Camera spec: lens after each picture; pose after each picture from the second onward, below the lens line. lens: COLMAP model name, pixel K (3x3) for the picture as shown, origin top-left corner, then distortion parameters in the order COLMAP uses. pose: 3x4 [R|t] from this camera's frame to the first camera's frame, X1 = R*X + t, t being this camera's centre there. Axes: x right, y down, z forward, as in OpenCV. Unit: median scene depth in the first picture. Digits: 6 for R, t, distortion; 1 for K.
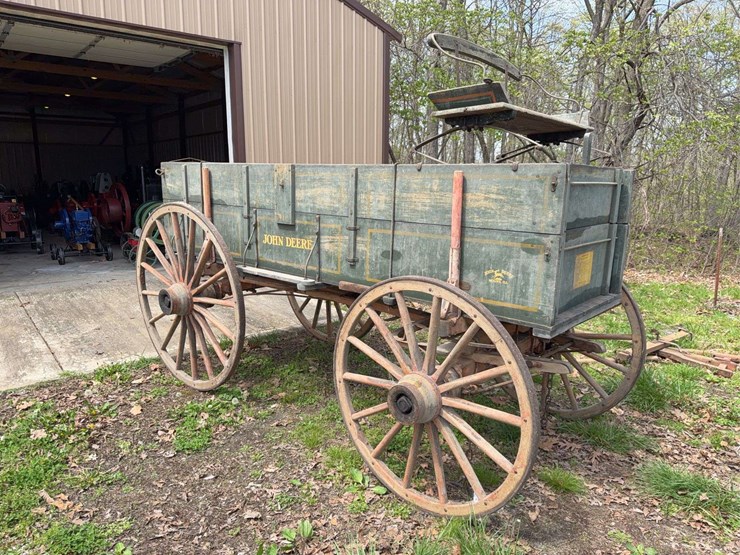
lens RADIAL K [[521.8, 0, 371.5], [0, 521.8, 276.2], [0, 0, 1]] dist [0.036087, -0.056119]
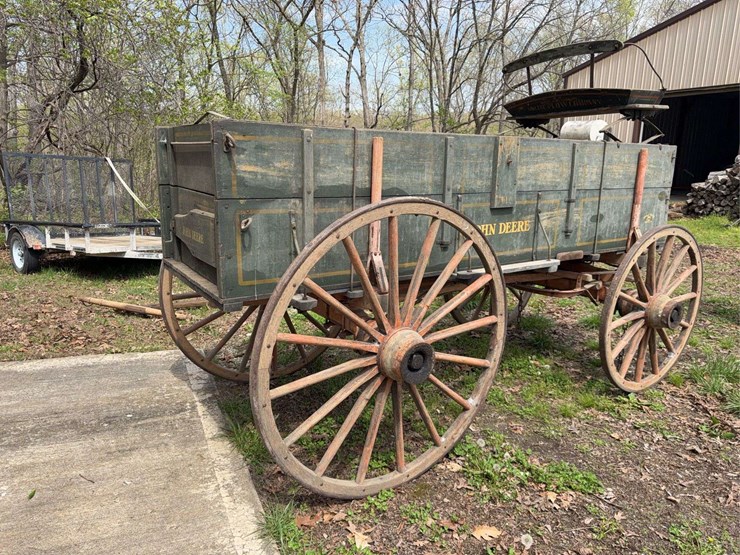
lens RADIAL K [[521.8, 0, 371.7], [0, 521.8, 280.6], [0, 0, 1]] dist [0.036087, -0.056119]
pose [[0.272147, -0.233929, 0.933388, -1.214131], [0.174198, 0.965950, 0.191299, -0.214391], [-0.946357, 0.110533, 0.303631, 1.104080]]
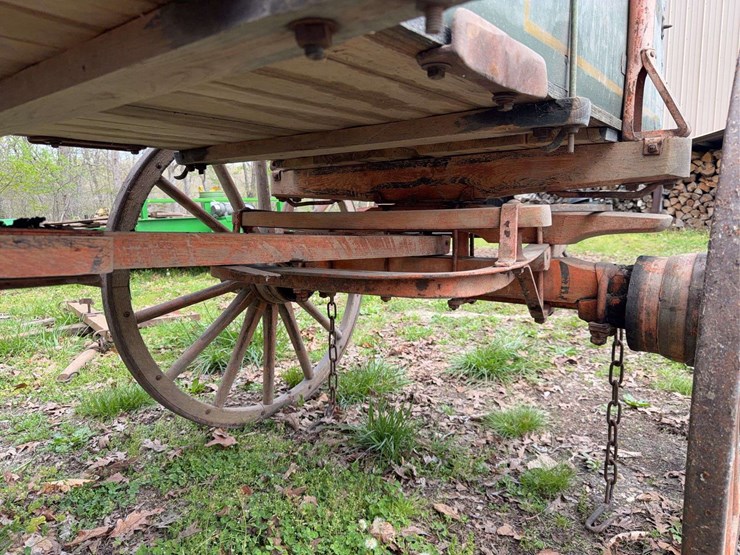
lens RADIAL K [[521.8, 0, 372.0], [0, 521.8, 275.4], [0, 0, 1]] dist [0.036087, -0.056119]
pose [[-0.052805, -0.144565, 0.988085, -0.253171], [0.198105, 0.968283, 0.152255, 0.067882], [-0.978757, 0.203784, -0.022491, 1.114677]]
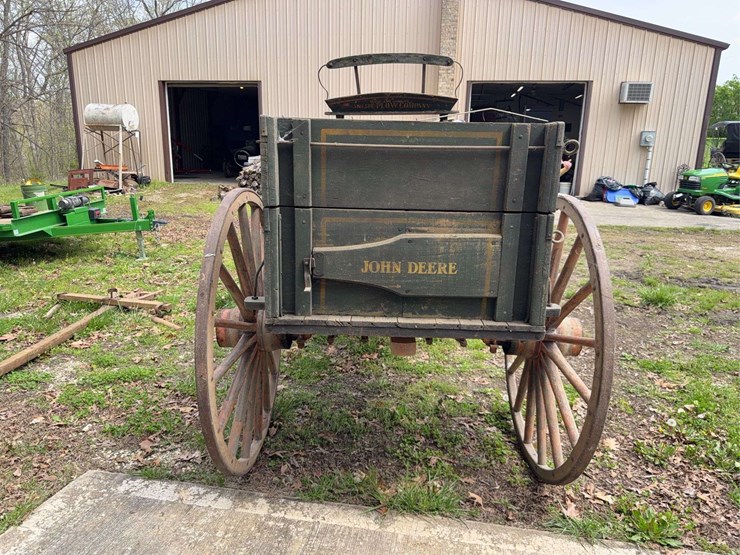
lens RADIAL K [[521.8, 0, 368.0], [0, 521.8, 280.0], [0, 0, 1]] dist [0.036087, -0.056119]
pose [[-0.629932, -0.213132, 0.746834, -0.939909], [0.125725, 0.920941, 0.368864, -0.396610], [-0.766407, 0.326255, -0.553334, 1.997515]]
